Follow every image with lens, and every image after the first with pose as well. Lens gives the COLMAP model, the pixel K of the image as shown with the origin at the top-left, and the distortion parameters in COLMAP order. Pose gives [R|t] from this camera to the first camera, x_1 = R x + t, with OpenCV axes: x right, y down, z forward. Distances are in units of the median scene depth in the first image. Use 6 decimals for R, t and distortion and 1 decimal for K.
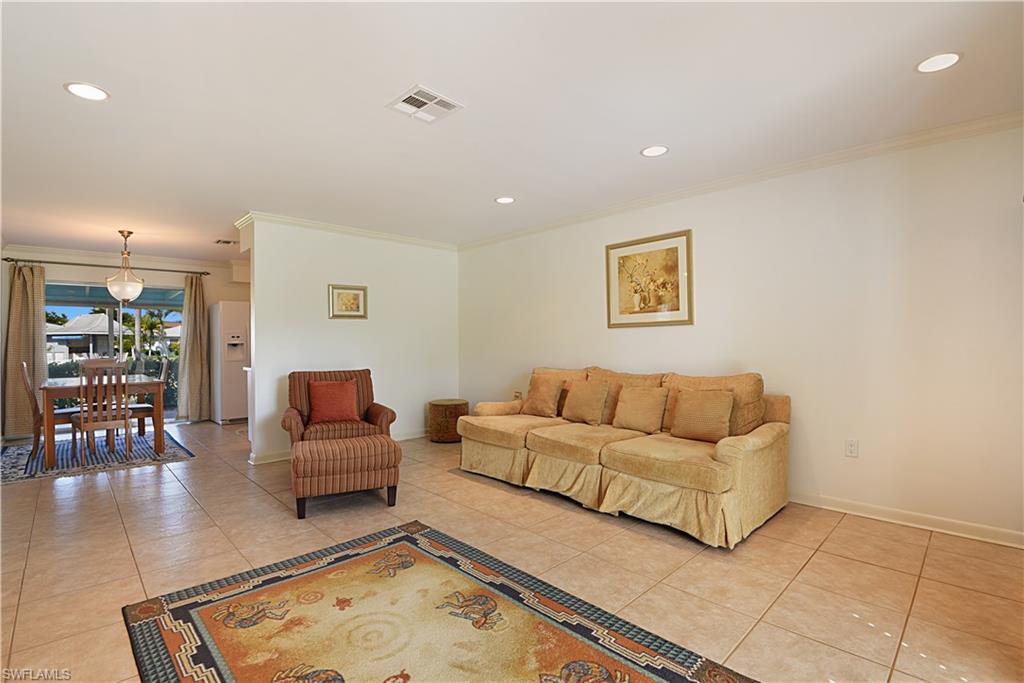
lens RADIAL K [[474.5, 0, 518.6], [0, 474.5, 333.5], [0, 0, 1]] dist [-0.008990, -0.015570]
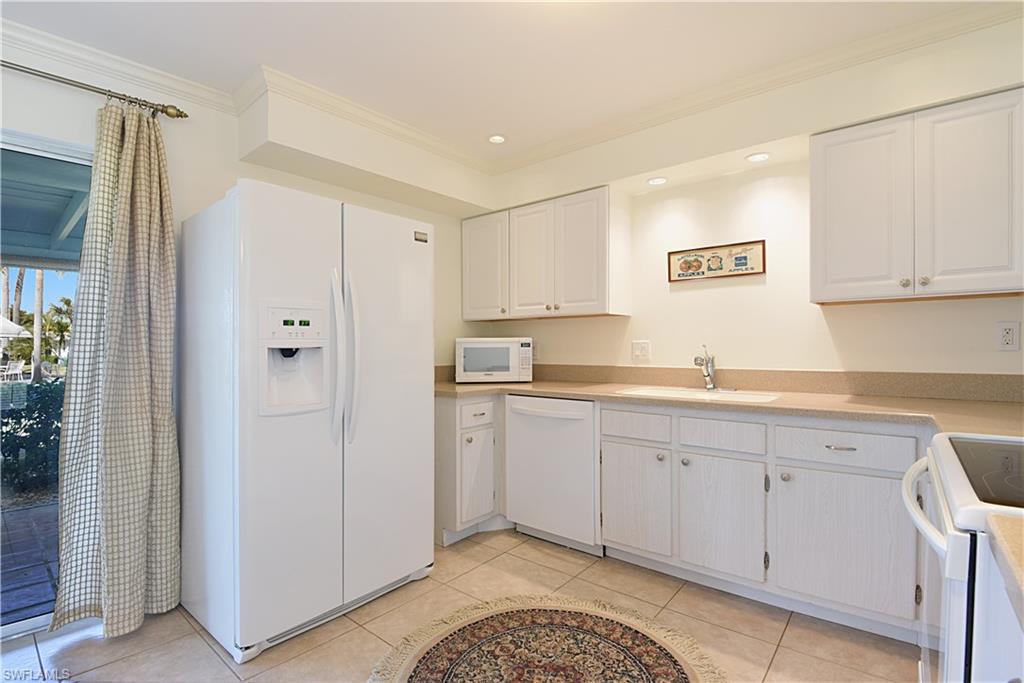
lens RADIAL K [[476.5, 0, 512.0], [0, 476.5, 341.5], [0, 0, 1]] dist [-0.008383, -0.024426]
pose [[0.994863, -0.001491, 0.101220, -0.841314], [0.000773, 0.999974, 0.007127, 0.026907], [-0.101228, -0.007012, 0.994839, 1.208174]]
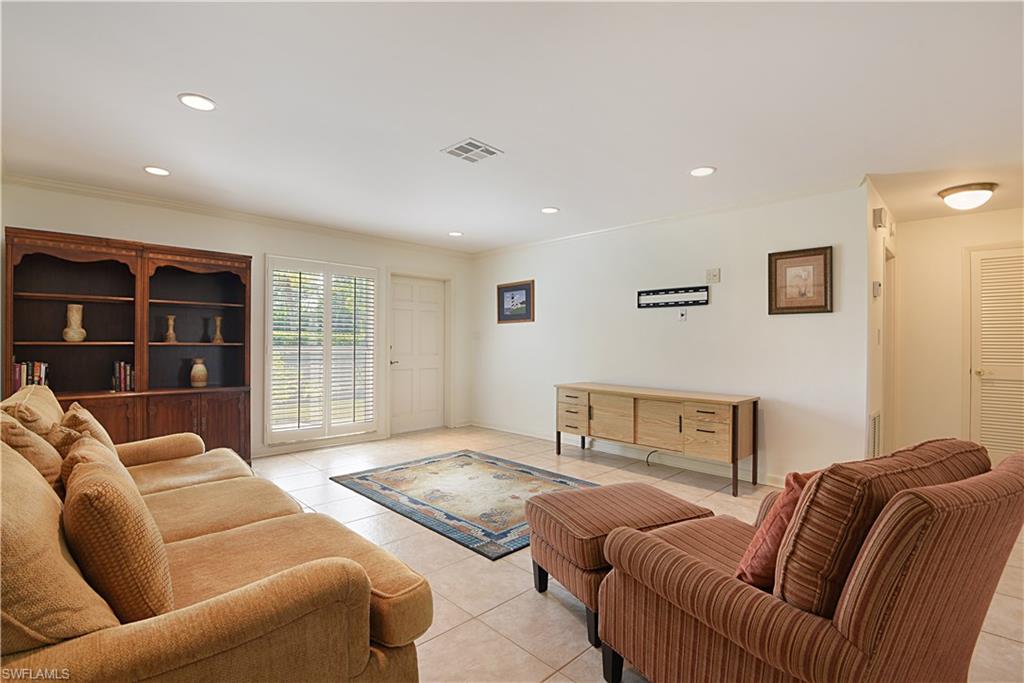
lens RADIAL K [[476.5, 0, 512.0], [0, 476.5, 341.5], [0, 0, 1]] dist [-0.008383, -0.024426]
pose [[-0.999909, -0.001031, 0.013473, -0.193972], [-0.001260, 0.999855, -0.017006, 0.021559], [-0.013453, -0.017021, -0.999765, 1.371290]]
